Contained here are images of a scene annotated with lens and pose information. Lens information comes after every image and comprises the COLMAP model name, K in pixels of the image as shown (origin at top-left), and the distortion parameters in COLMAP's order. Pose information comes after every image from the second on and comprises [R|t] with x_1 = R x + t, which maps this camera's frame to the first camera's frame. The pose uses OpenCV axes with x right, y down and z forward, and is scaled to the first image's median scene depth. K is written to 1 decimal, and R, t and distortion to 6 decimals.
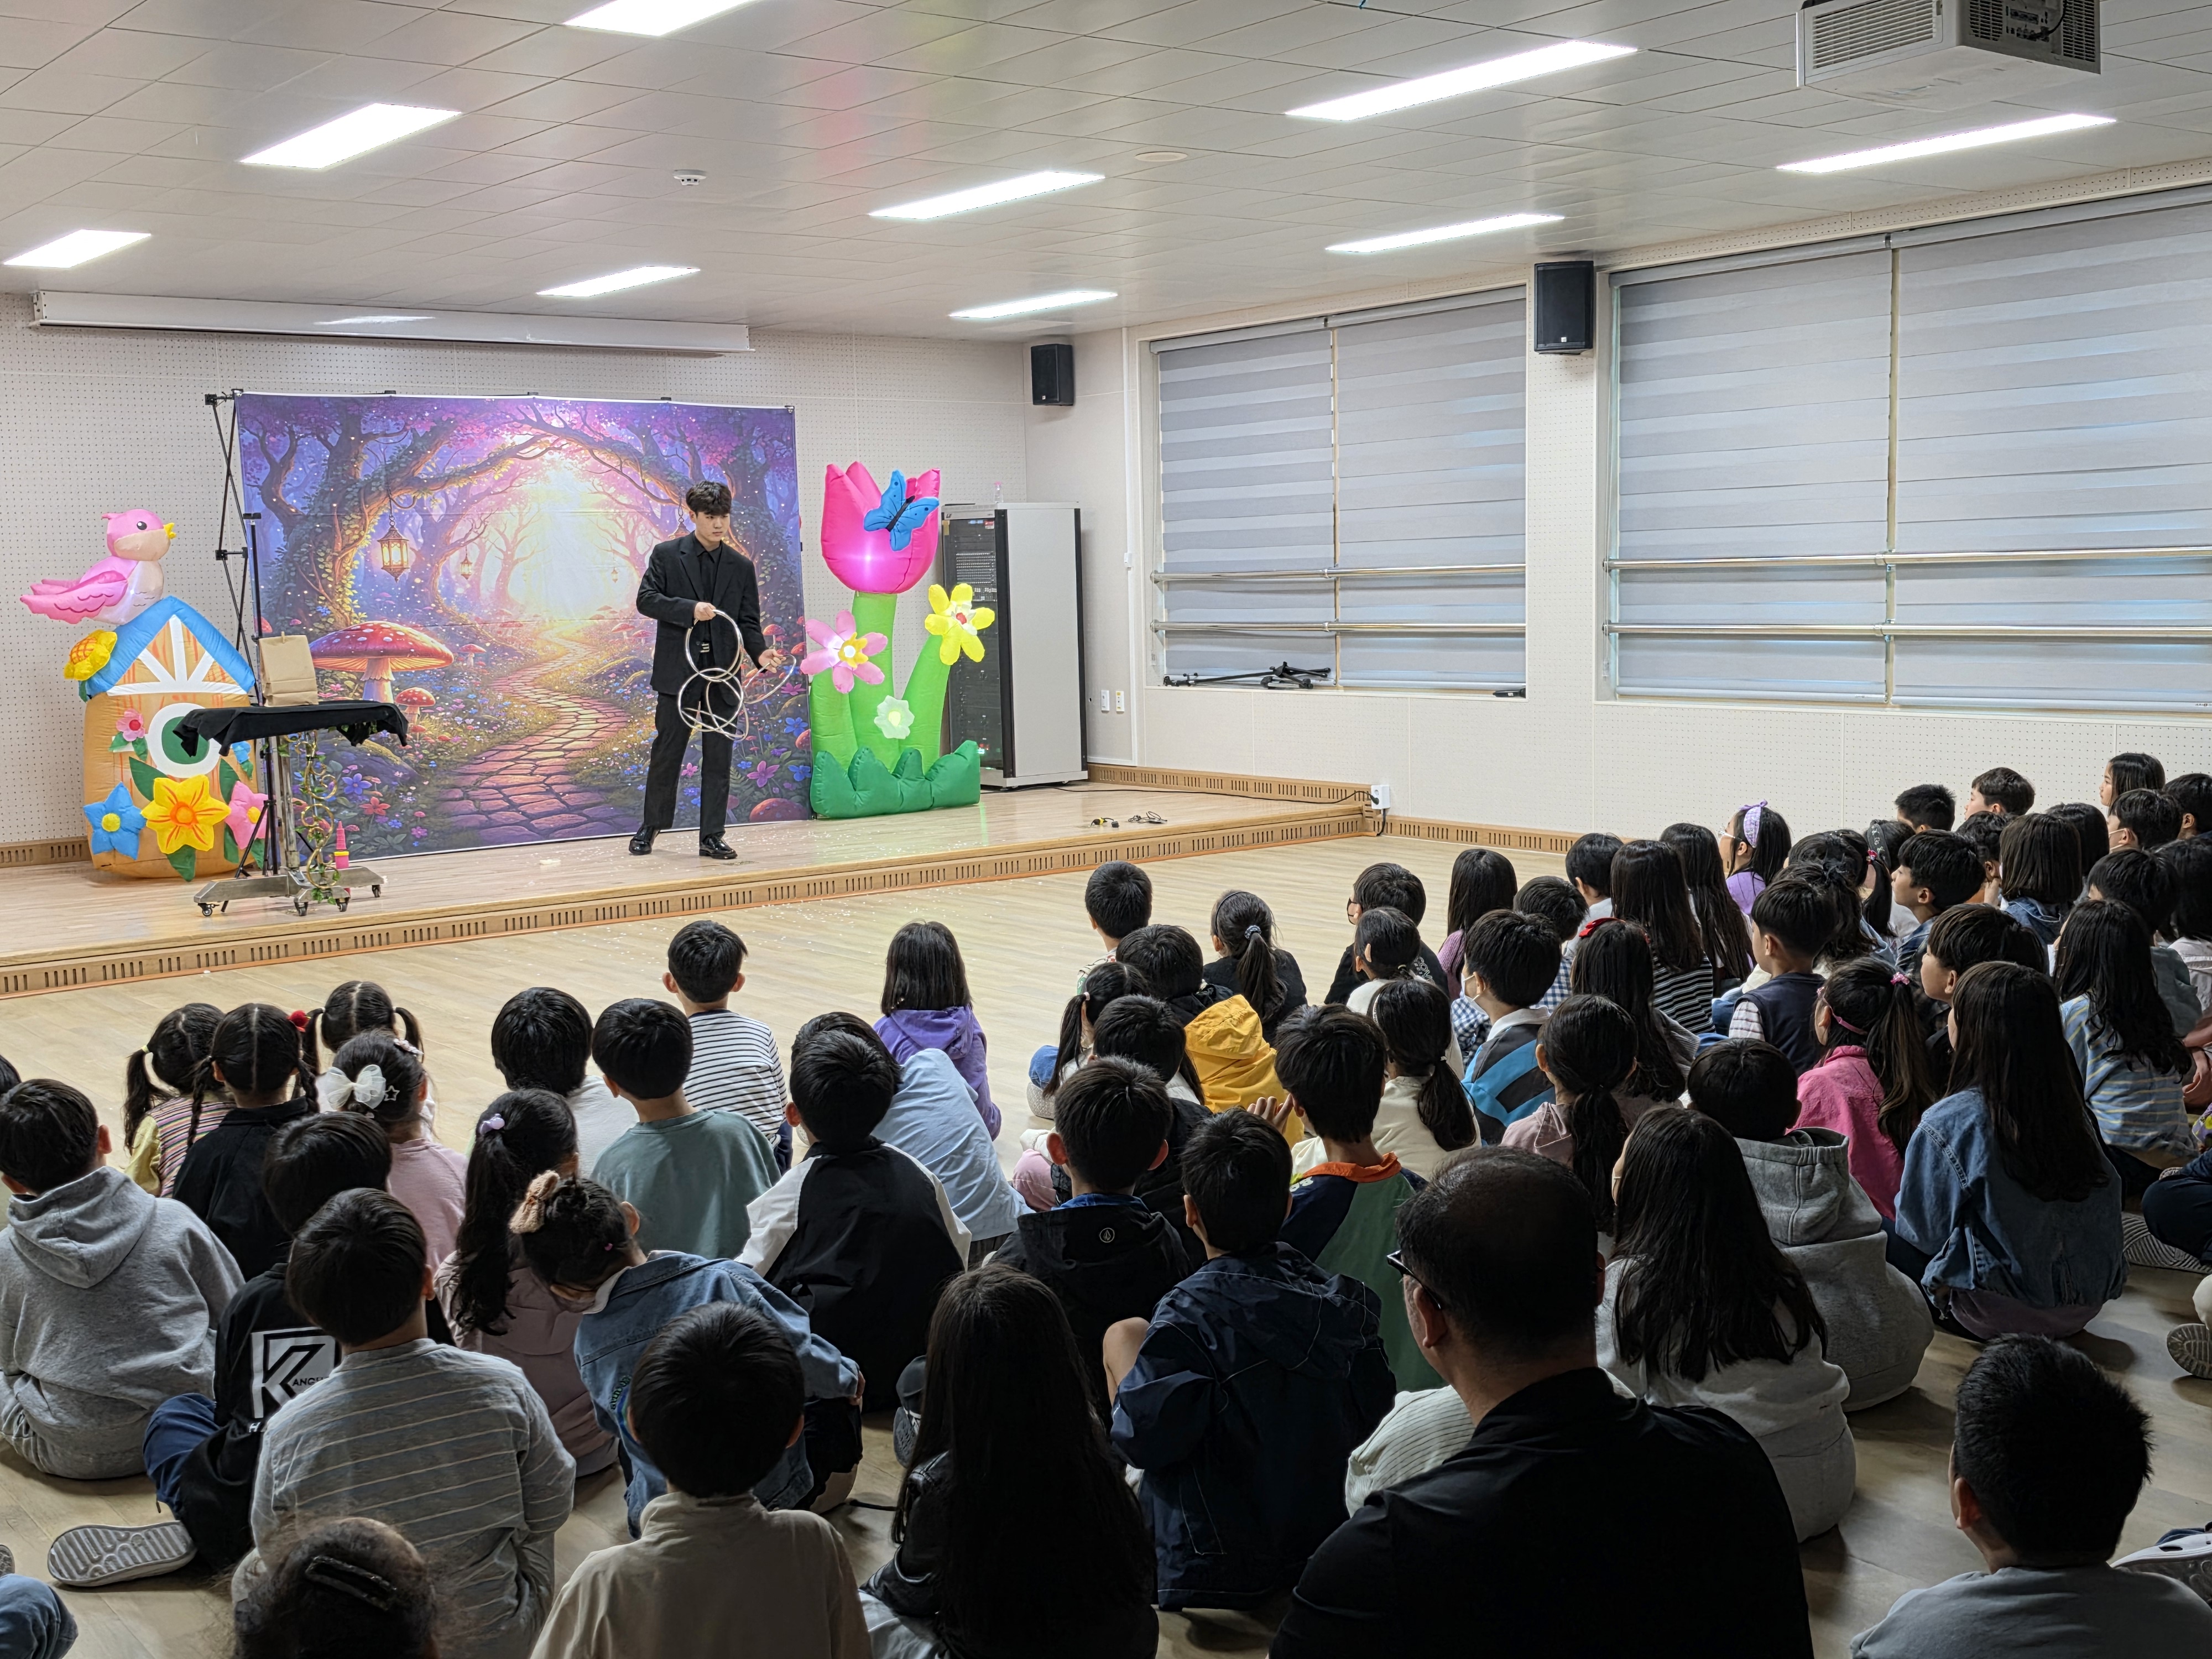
lens RADIAL K [[2457.2, 0, 1106.0], [0, 2457.2, 833.3], [0, 0, 1]] dist [0.024217, 0.000000]
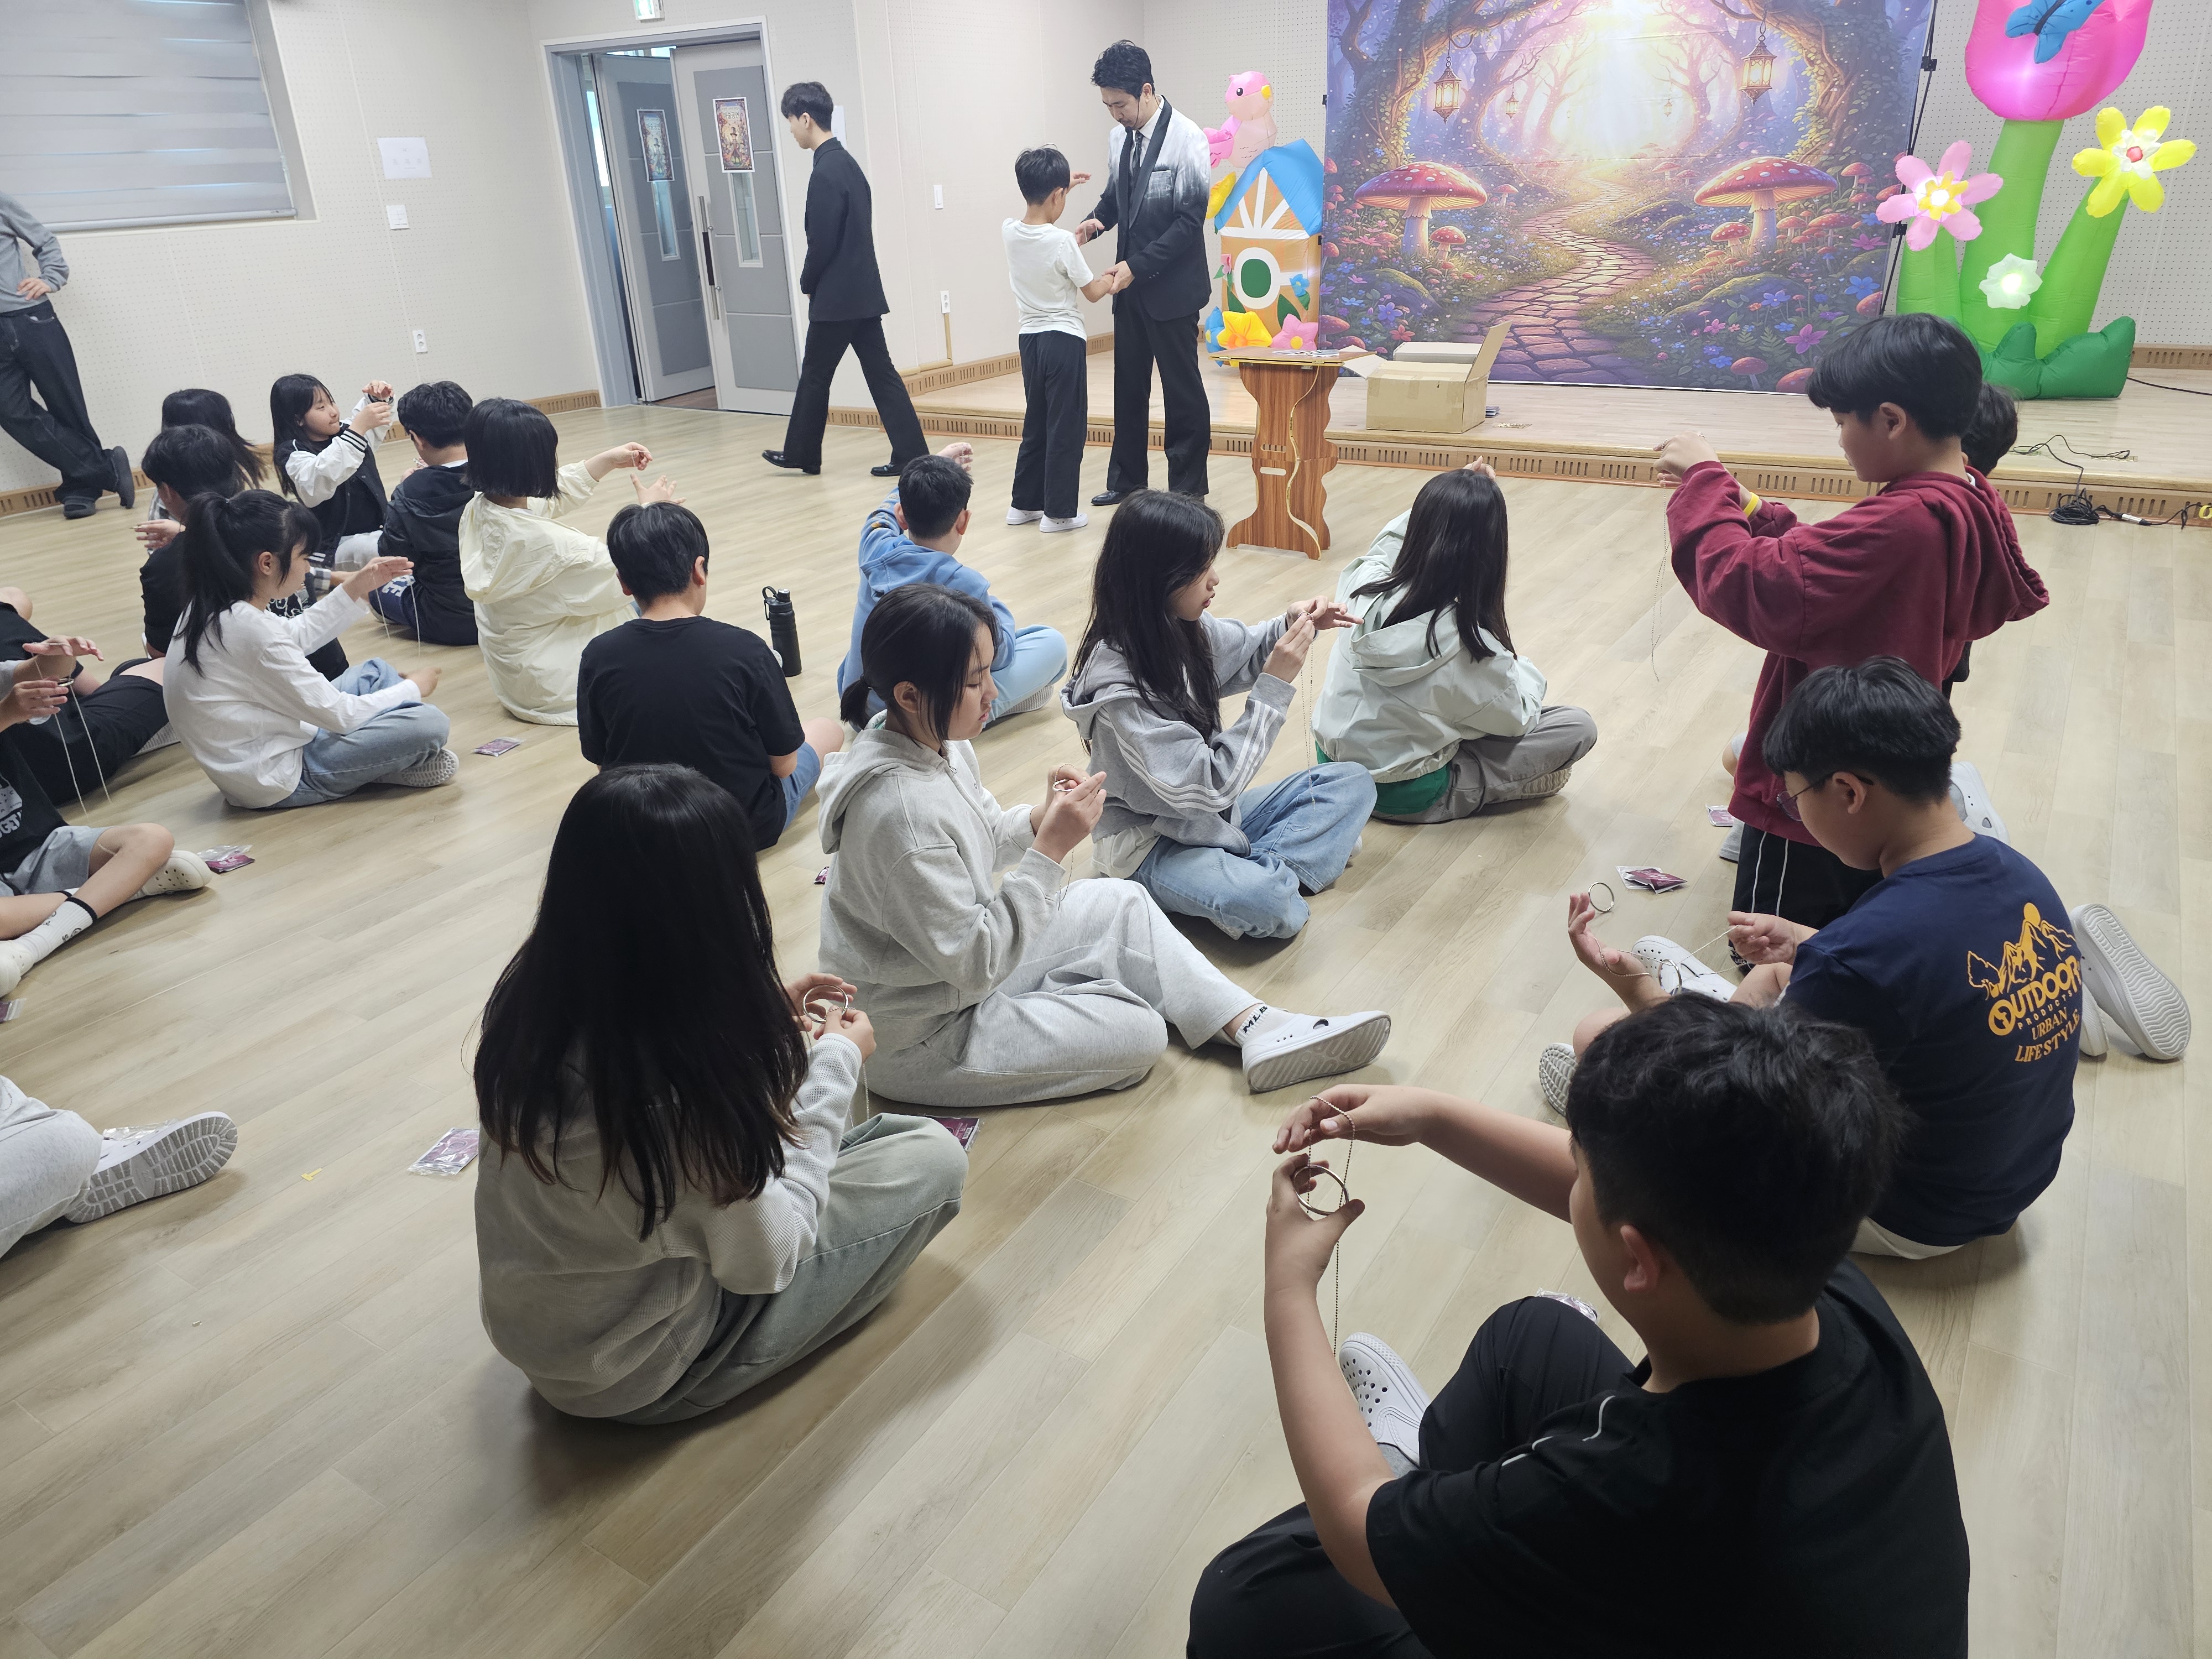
lens RADIAL K [[1489.1, 0, 1104.1], [0, 1489.1, 821.4], [0, 0, 1]] dist [-0.006764, -0.002083]
pose [[0.343487, 0.389340, -0.854652, 0.343759], [-0.061131, 0.917359, 0.393338, -0.066251], [0.937166, -0.082861, 0.338902, 0.593526]]
